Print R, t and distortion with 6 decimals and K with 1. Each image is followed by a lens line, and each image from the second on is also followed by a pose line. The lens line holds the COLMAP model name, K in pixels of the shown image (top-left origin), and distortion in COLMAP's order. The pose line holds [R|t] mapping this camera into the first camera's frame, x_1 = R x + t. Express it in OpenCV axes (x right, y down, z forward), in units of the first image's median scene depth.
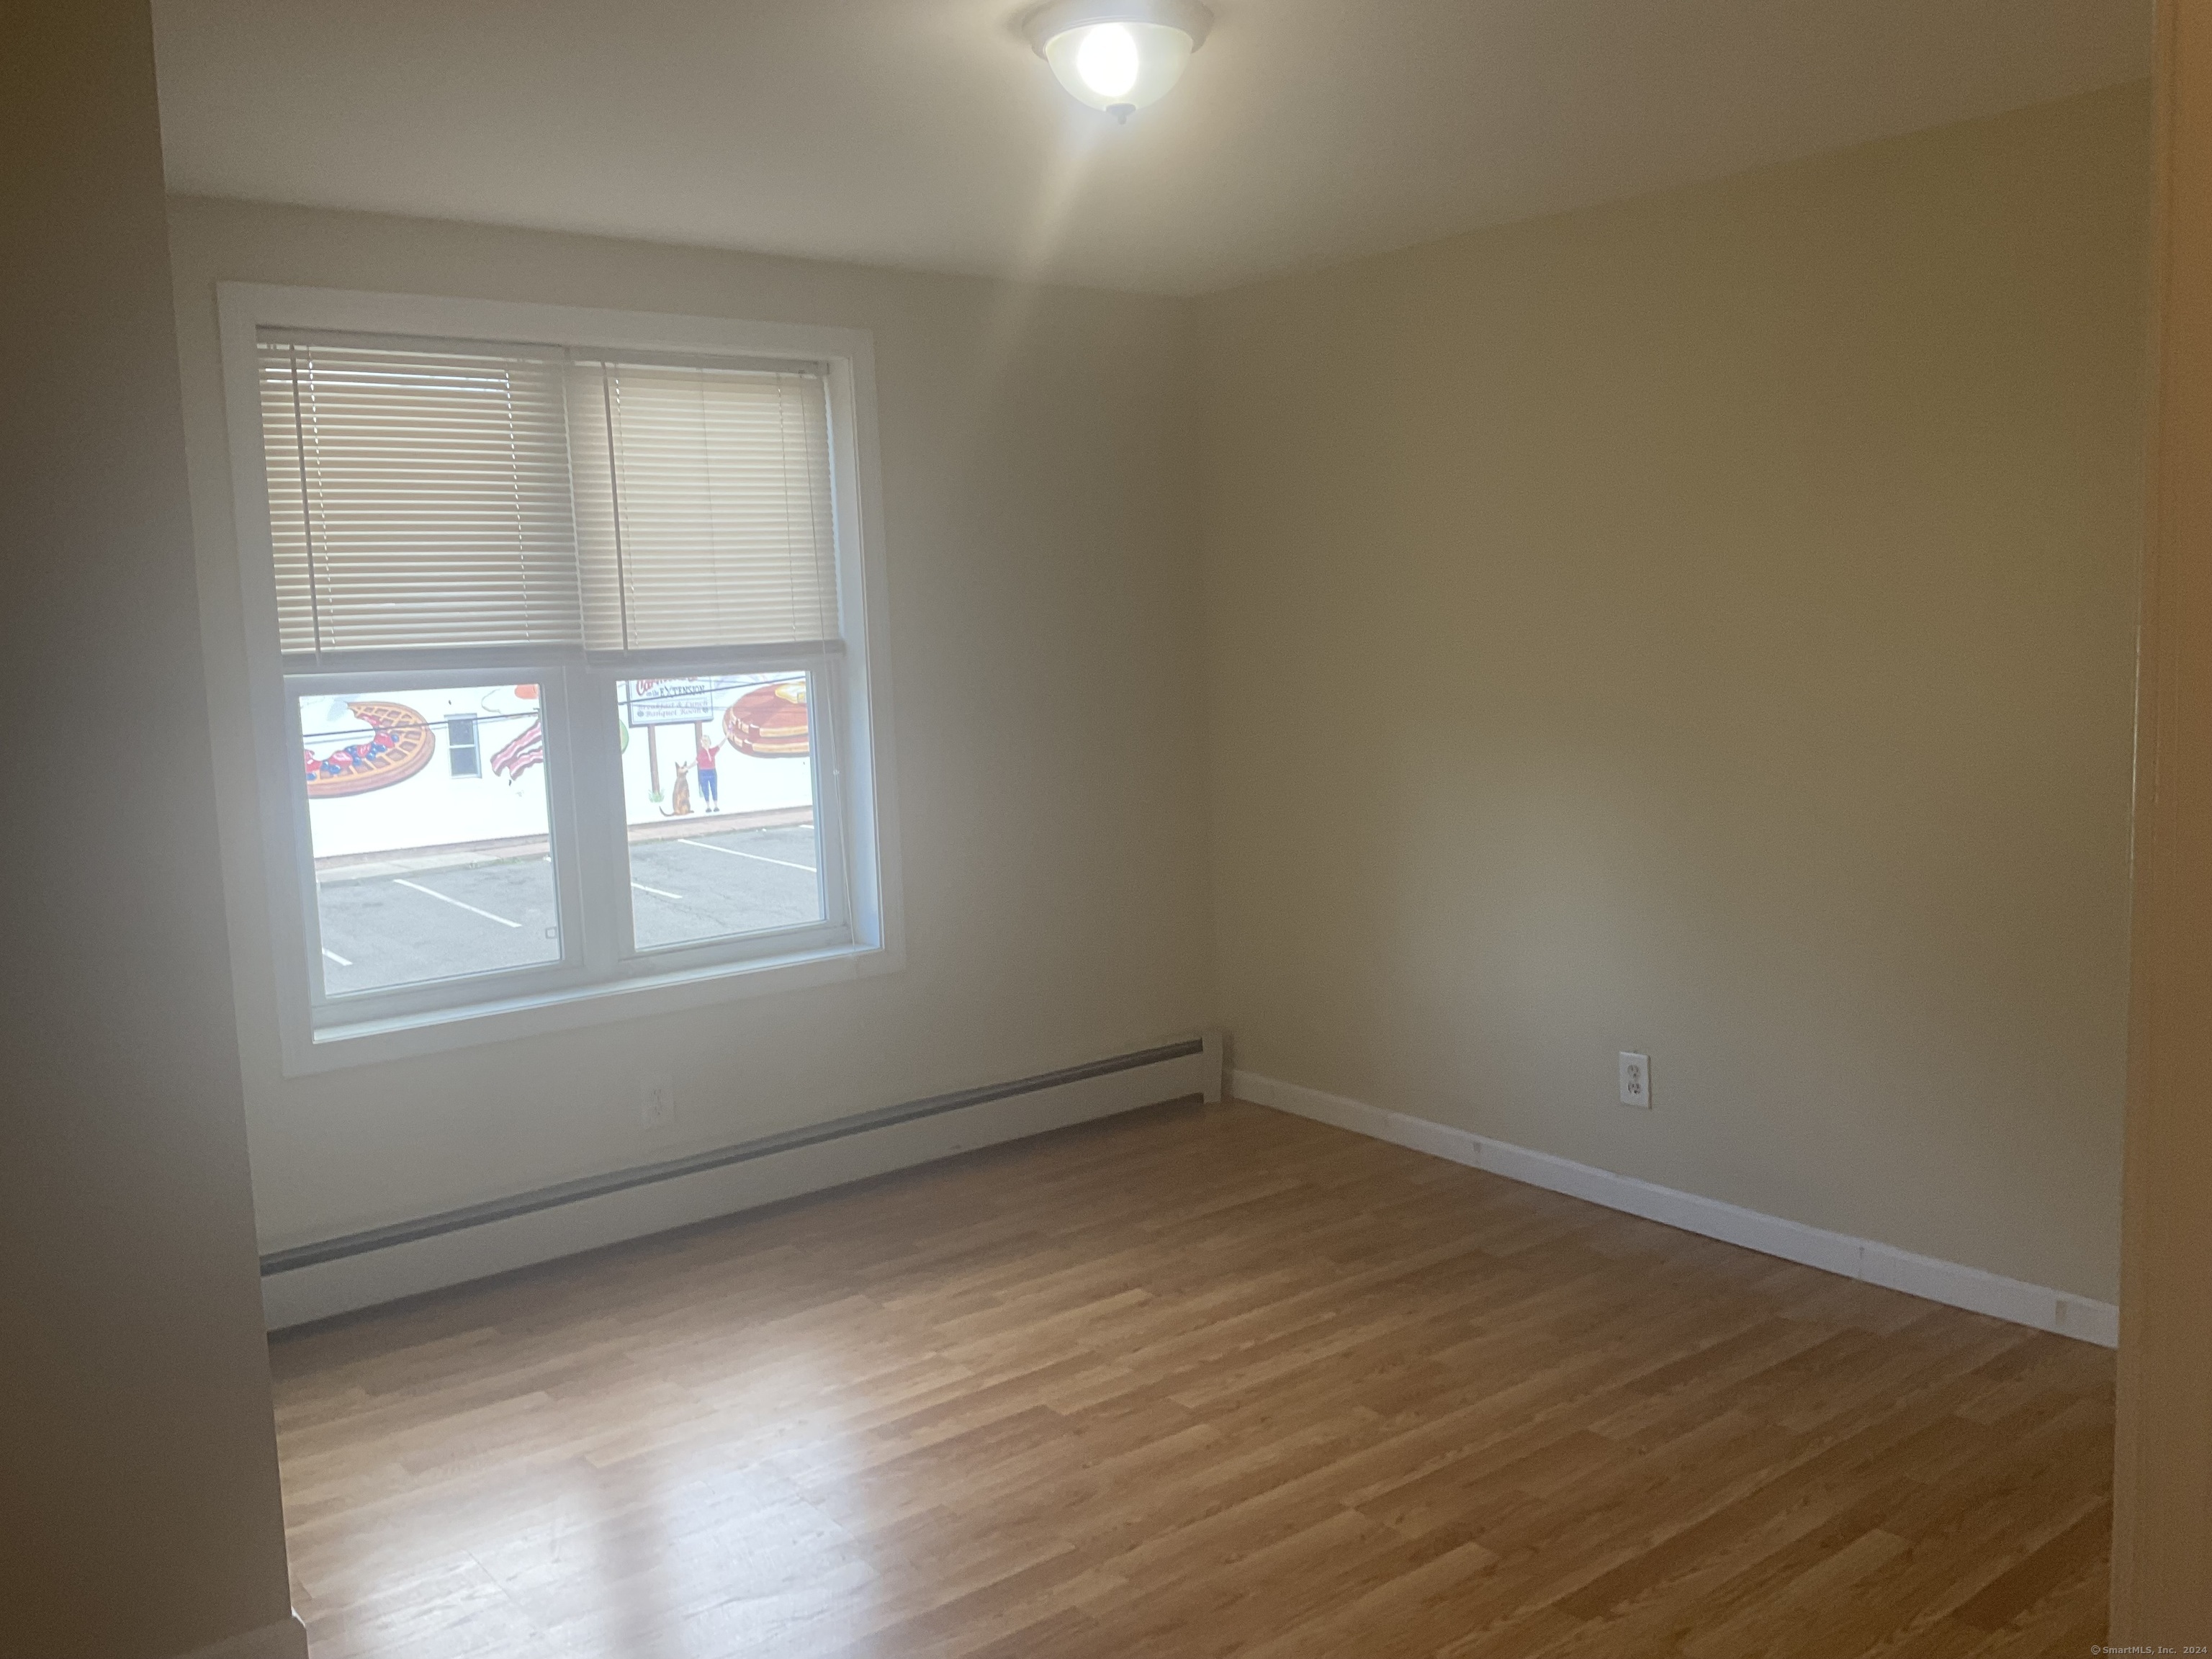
lens RADIAL K [[1841.5, 0, 1106.0], [0, 1841.5, 829.5], [0, 0, 1]] dist [-0.000996, -0.008572]
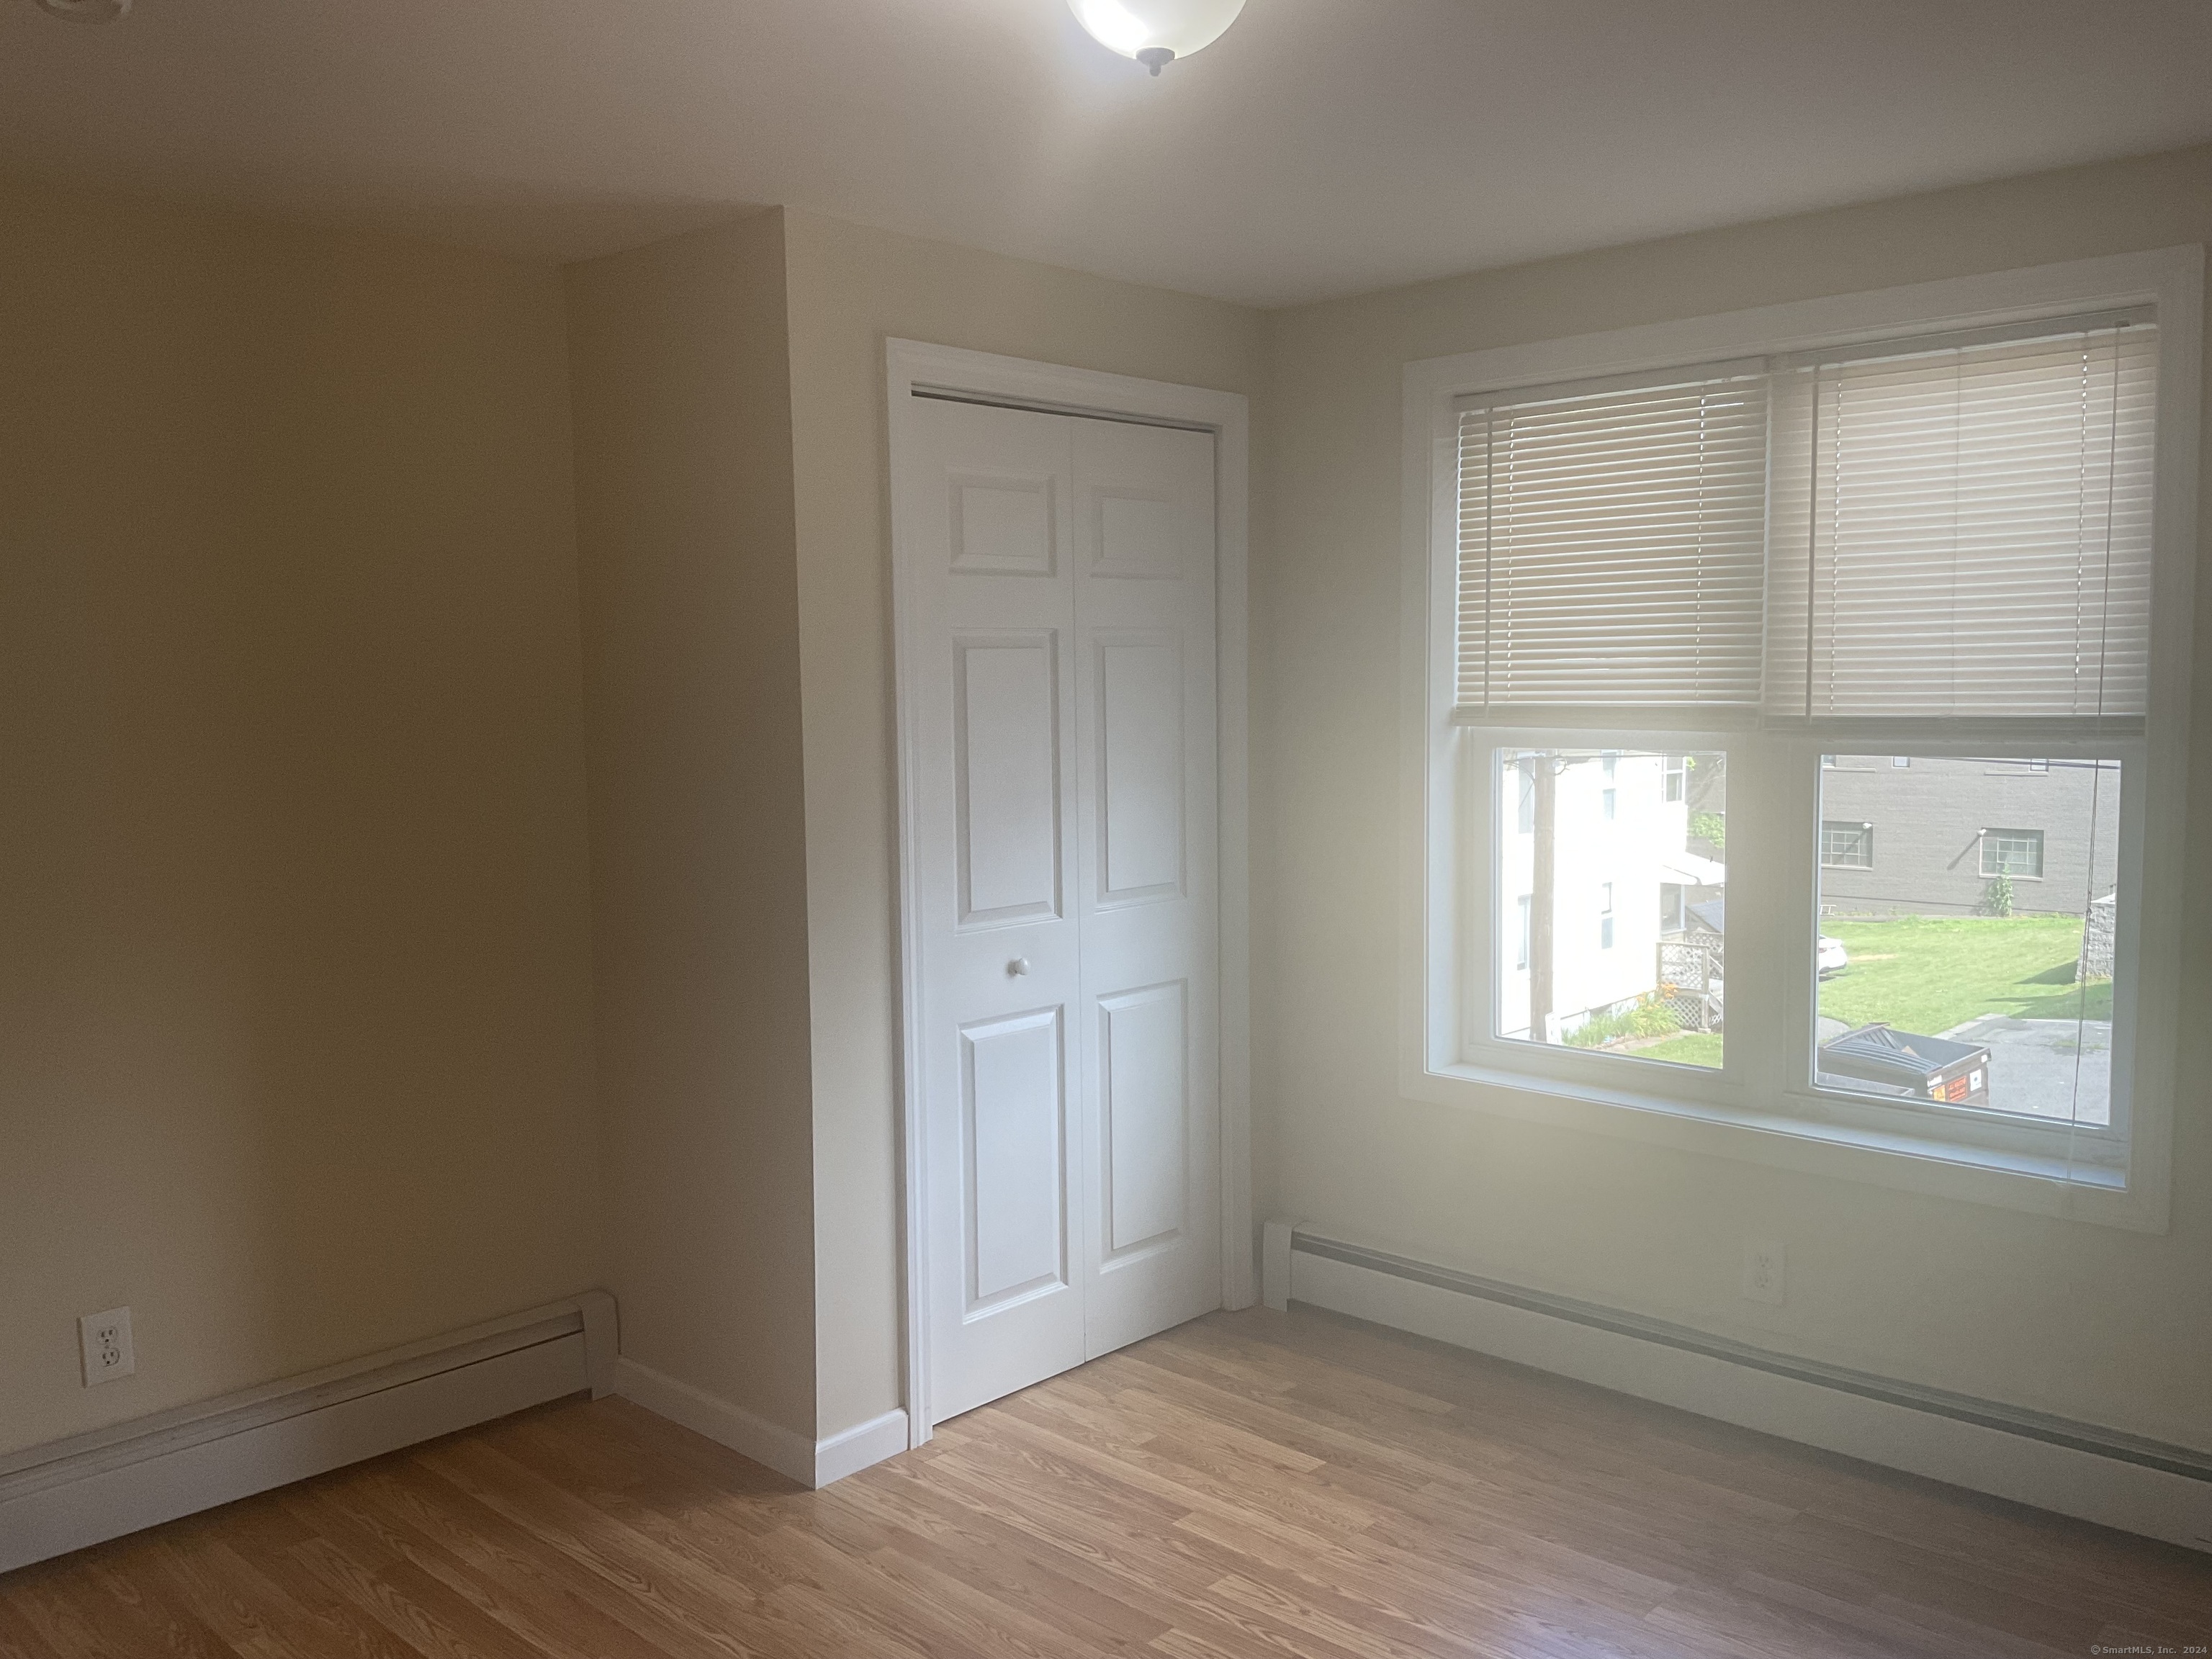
lens RADIAL K [[1841.5, 0, 1106.0], [0, 1841.5, 829.5], [0, 0, 1]] dist [-0.000996, -0.008572]
pose [[0.142110, 0.113862, -0.983280, 0.509170], [-0.103361, 0.989639, 0.099660, -0.098534], [0.984440, 0.087470, 0.152407, 0.582351]]
